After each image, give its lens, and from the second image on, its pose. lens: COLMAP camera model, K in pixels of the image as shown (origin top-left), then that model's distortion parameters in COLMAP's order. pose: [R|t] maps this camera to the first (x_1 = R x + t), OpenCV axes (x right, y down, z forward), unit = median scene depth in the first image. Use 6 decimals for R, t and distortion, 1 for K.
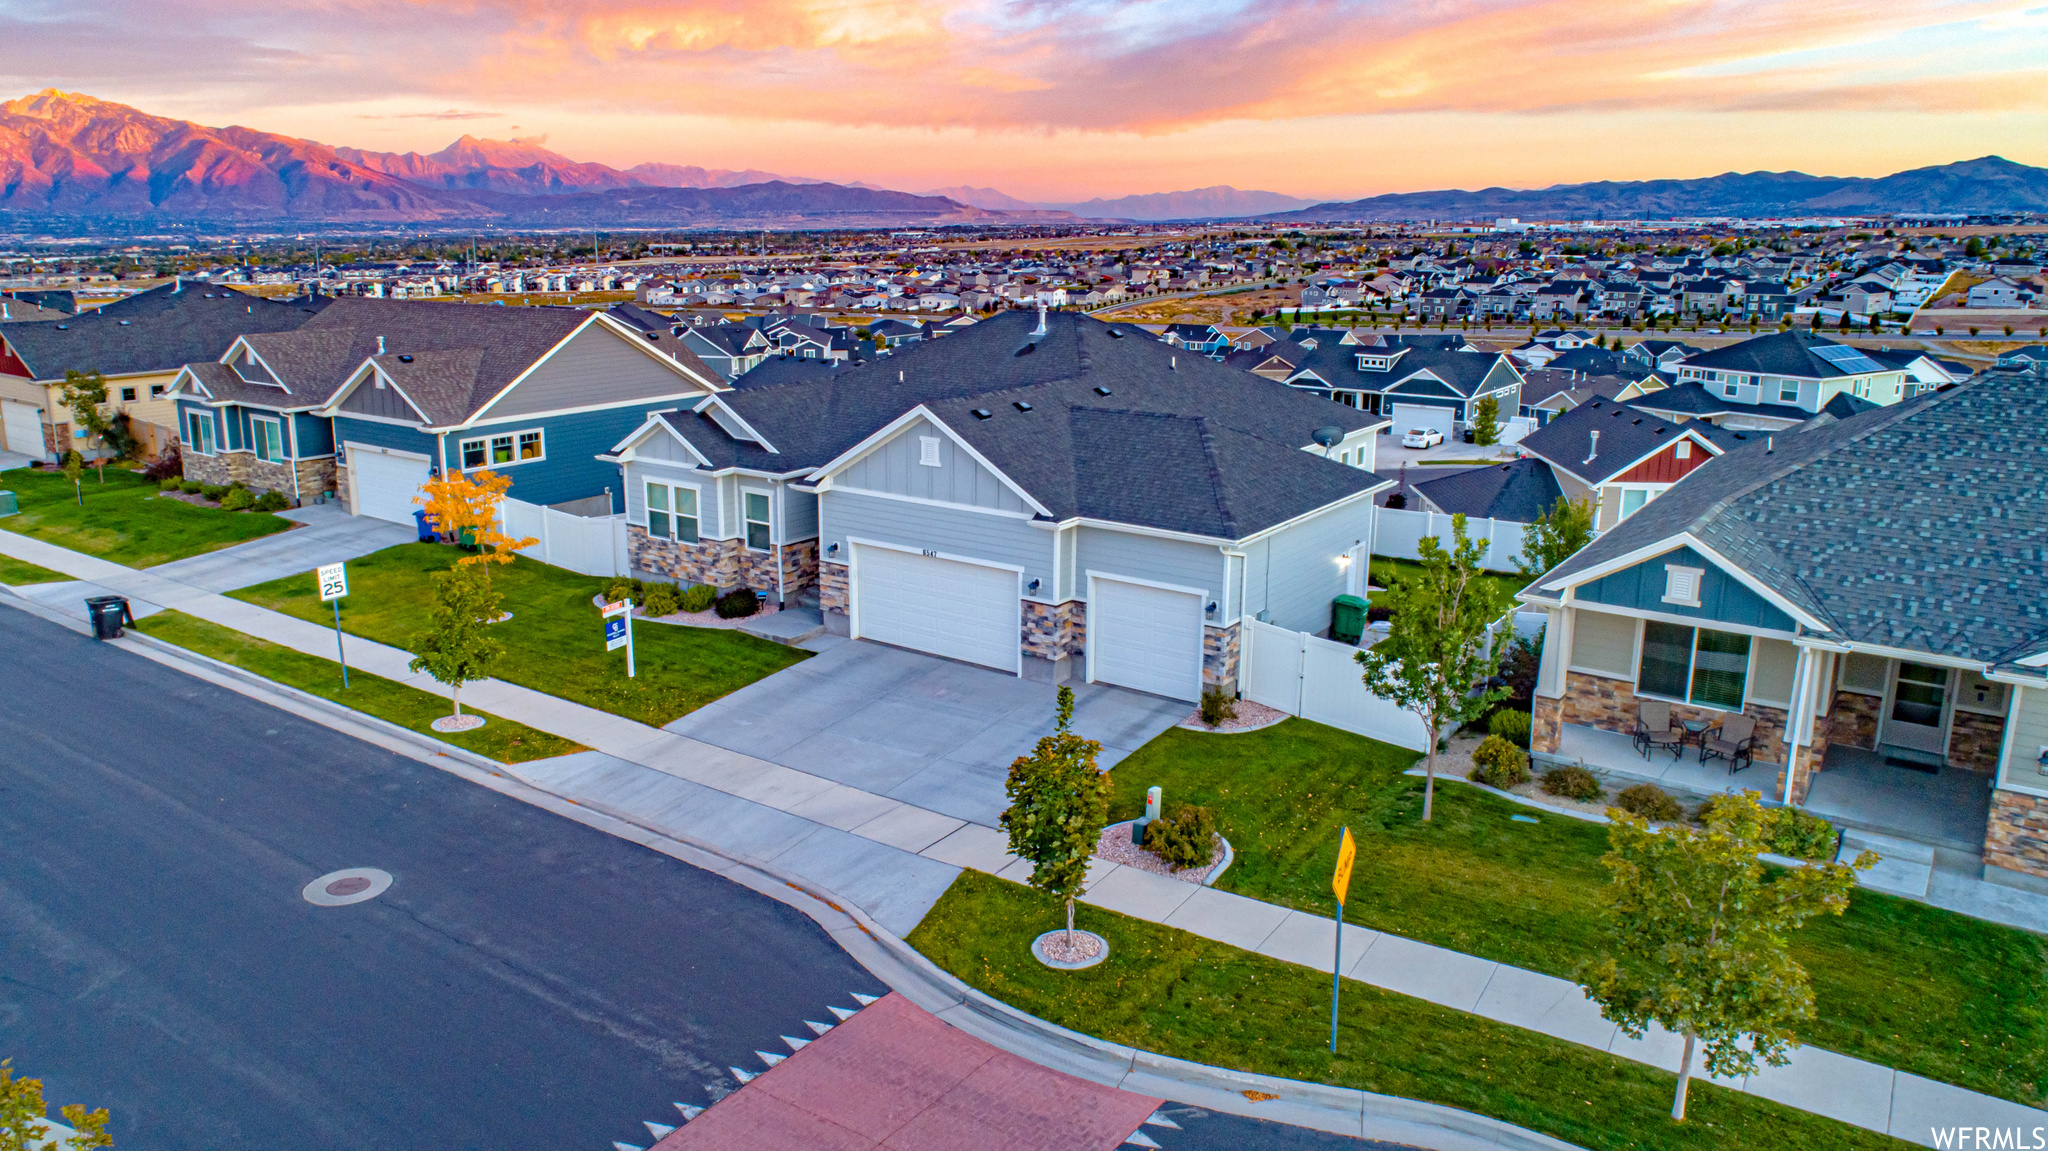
lens RADIAL K [[1438.8, 0, 970.5], [0, 1438.8, 541.8], [0, 0, 1]] dist [-0.024070, 0.010265]
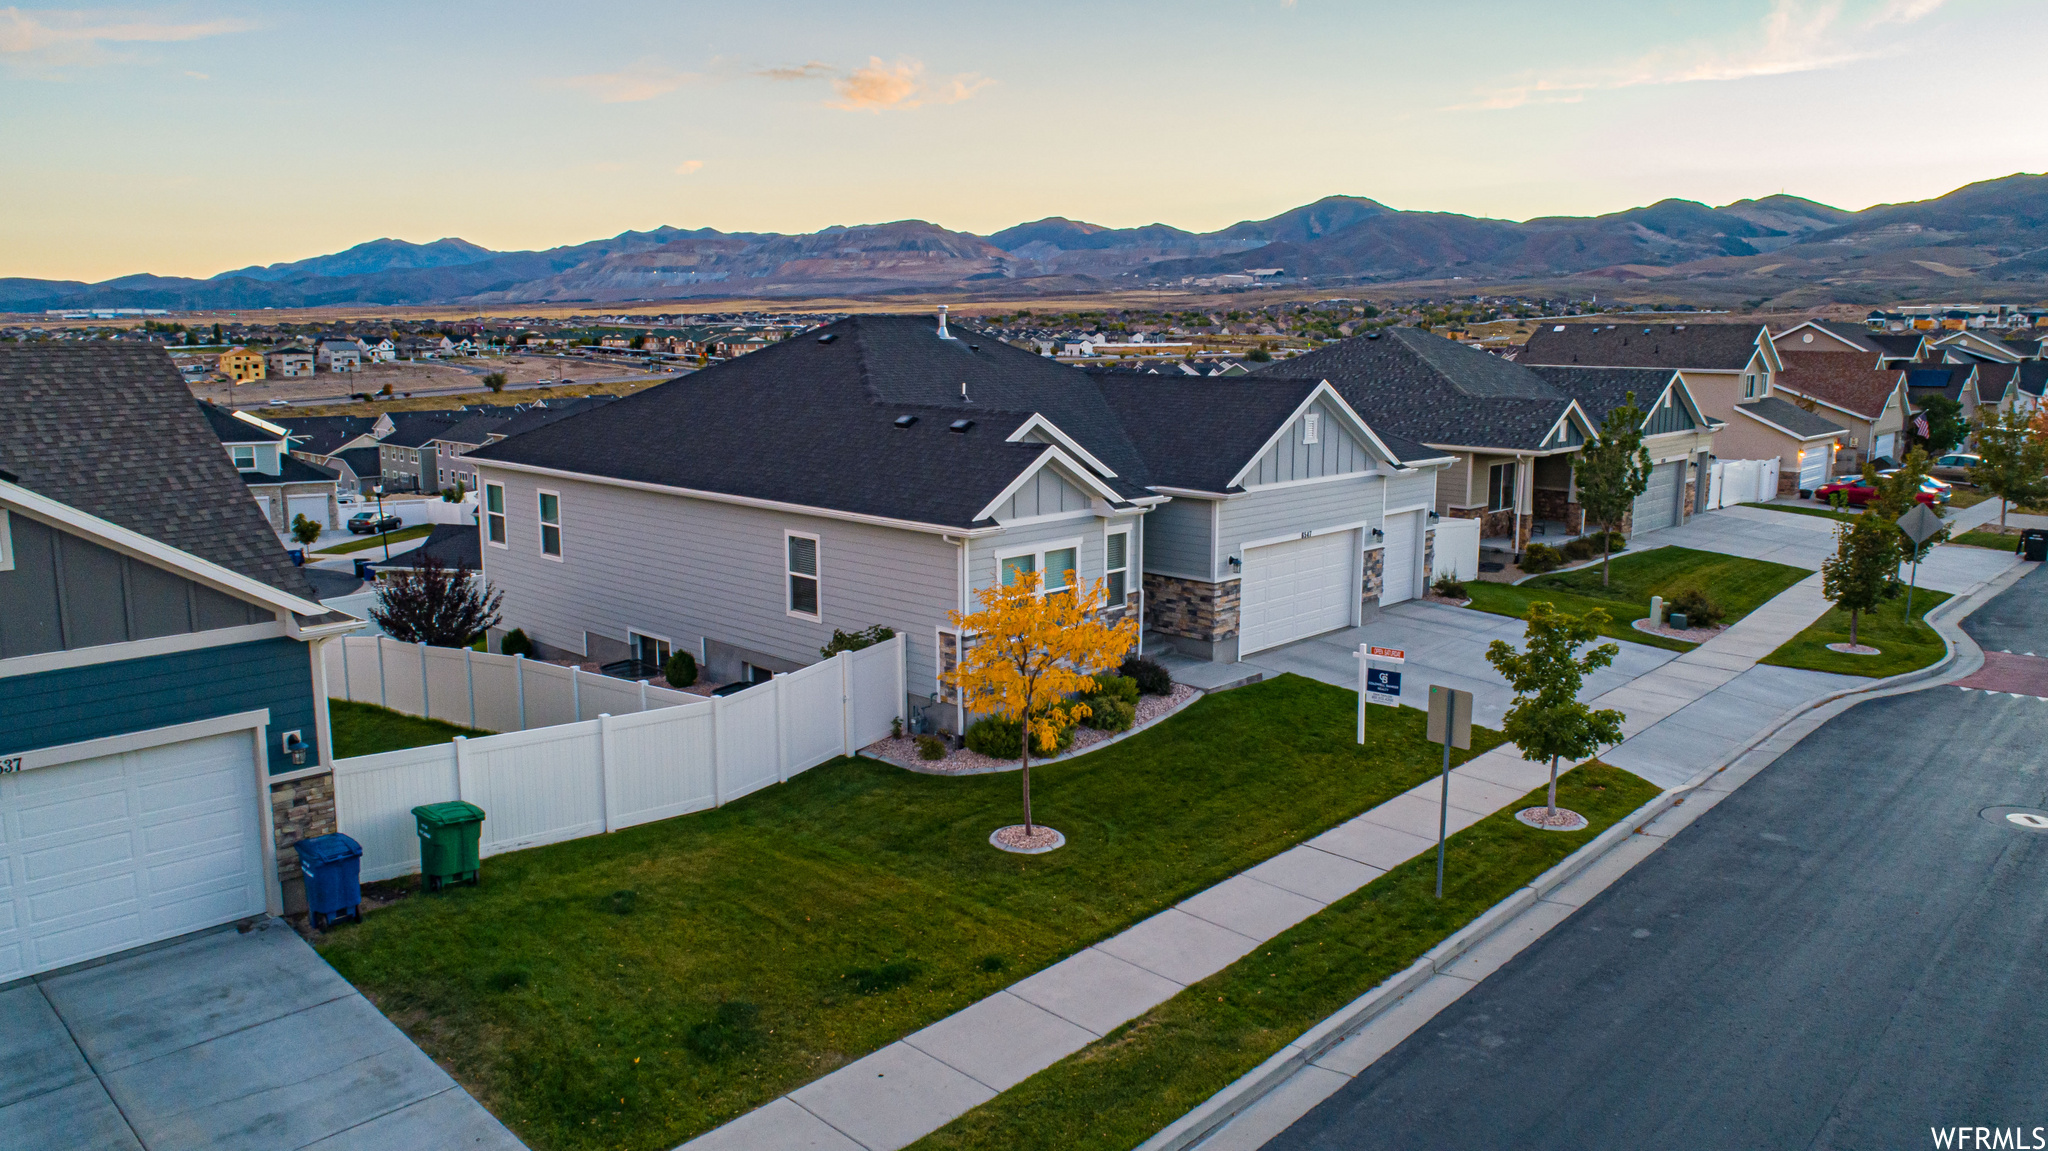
lens RADIAL K [[1408.1, 0, 1053.9], [0, 1408.1, 564.0], [0, 0, 1]] dist [-0.021426, 0.009602]
pose [[0.103718, -0.164708, 0.980874, -0.864853], [0.218254, 0.965925, 0.139119, -0.125339], [-0.970365, 0.199651, 0.136132, 0.911663]]
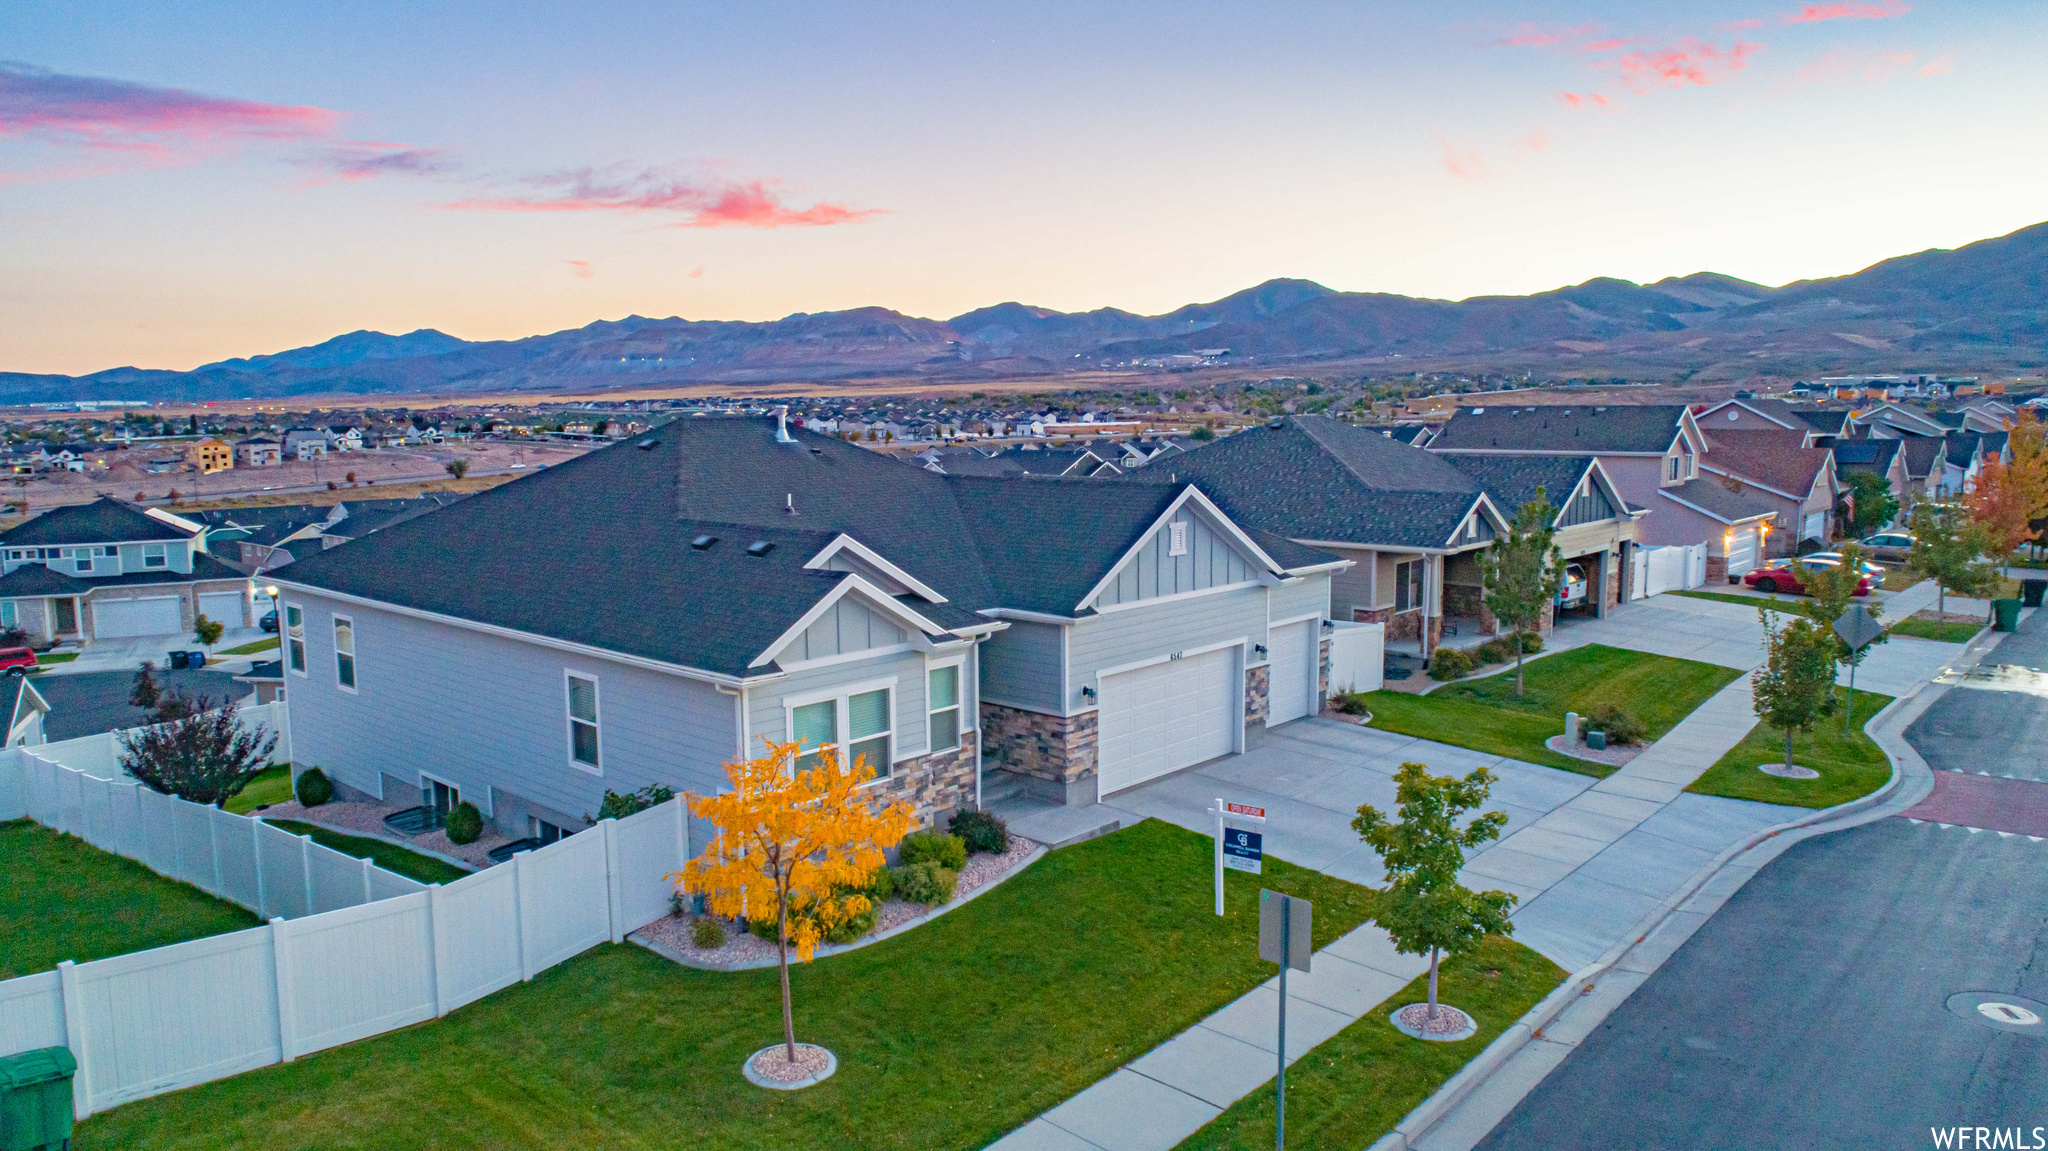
lens RADIAL K [[1367.1, 0, 1023.1], [0, 1367.1, 578.8], [0, 0, 1]] dist [-0.020564, 0.010176]
pose [[0.094557, -0.124795, 0.987666, -0.748041], [0.230702, 0.967851, 0.100205, -0.124804], [-0.968419, 0.218381, 0.120308, 0.858823]]
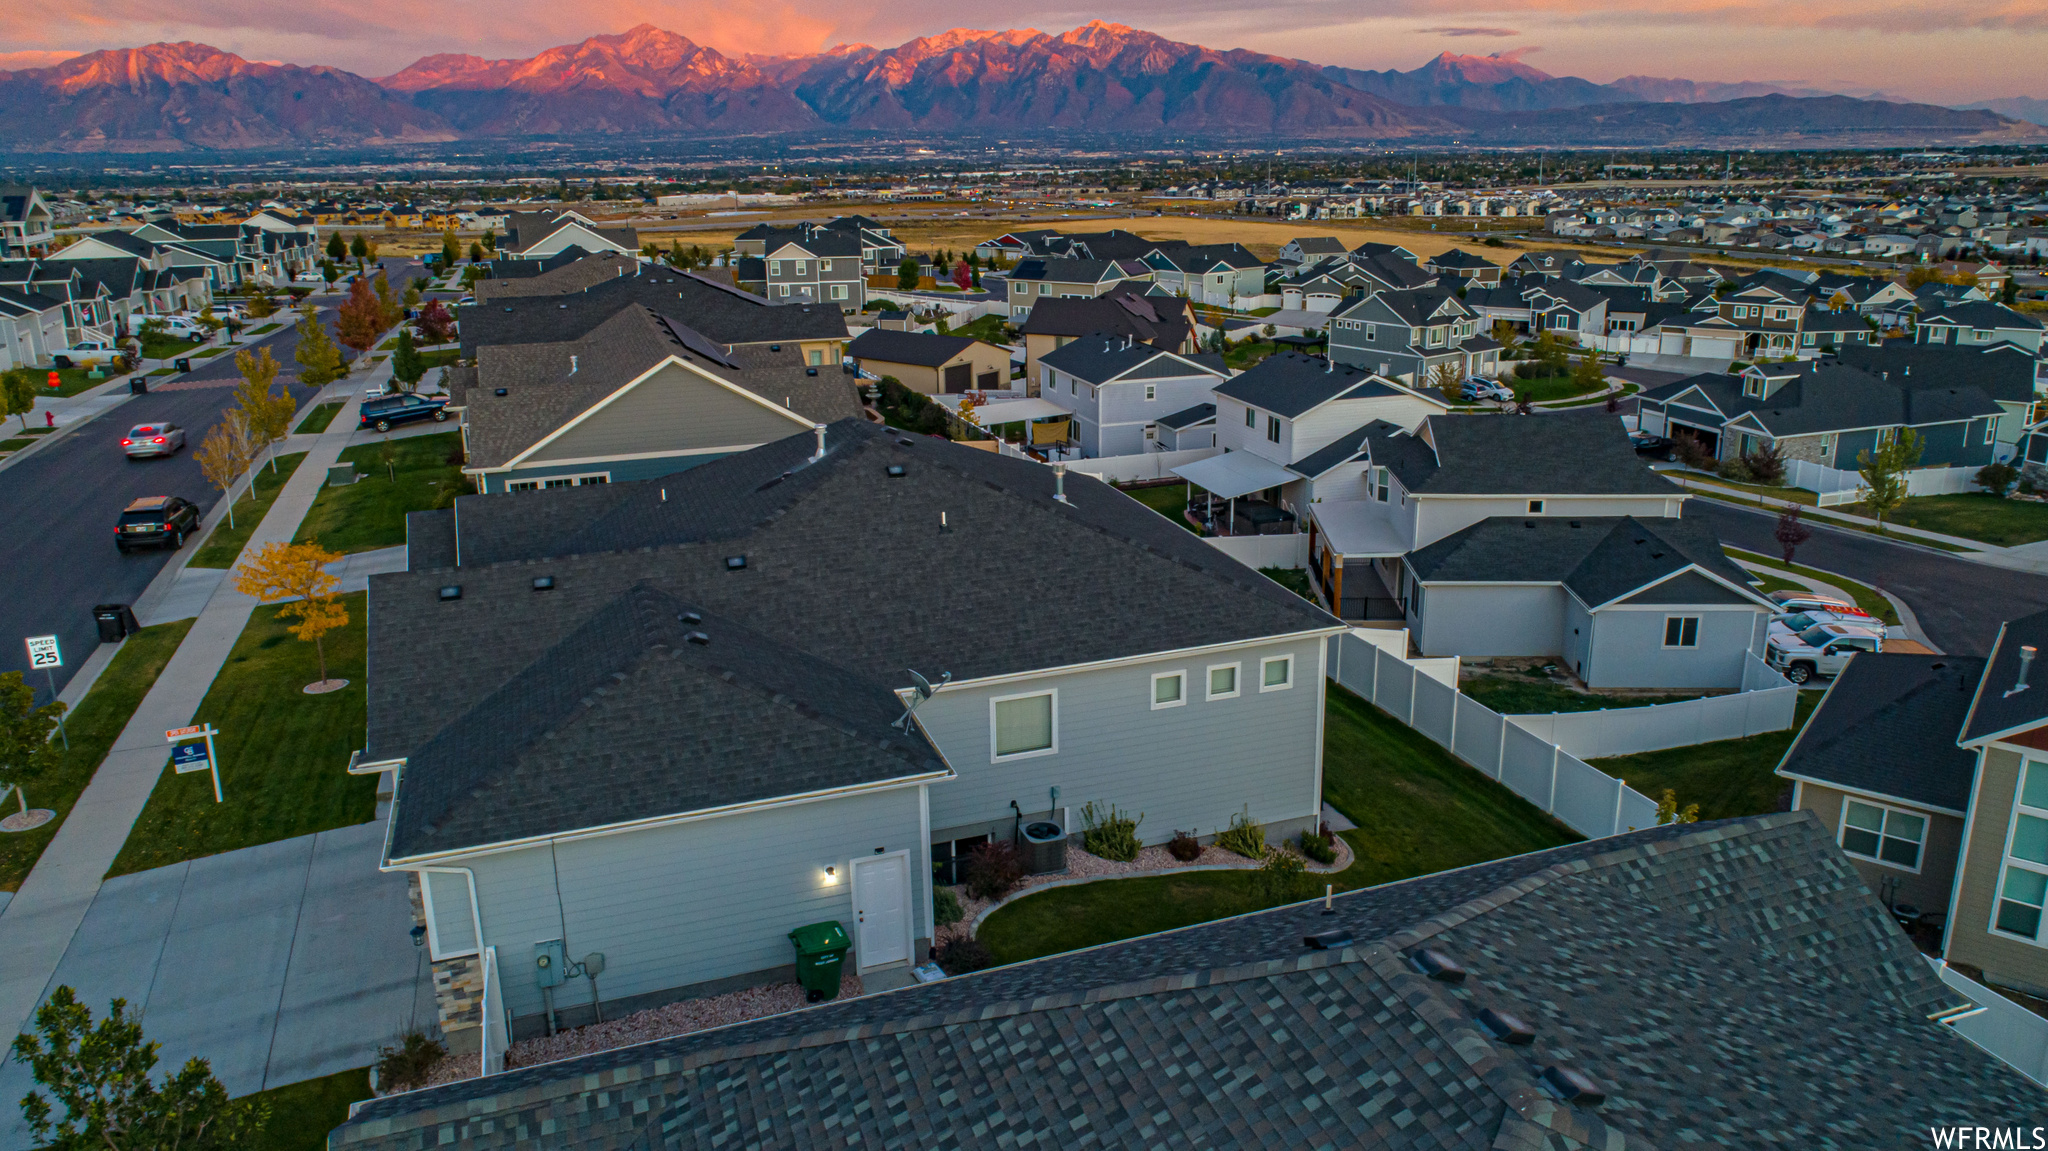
lens RADIAL K [[1433.4, 0, 1075.2], [0, 1433.4, 552.1], [0, 0, 1]] dist [-0.019230, 0.005997]
pose [[0.842354, 0.147525, -0.518339, 0.628923], [-0.115000, 0.988855, 0.094553, -0.199640], [0.526511, -0.020038, 0.849932, 0.433963]]
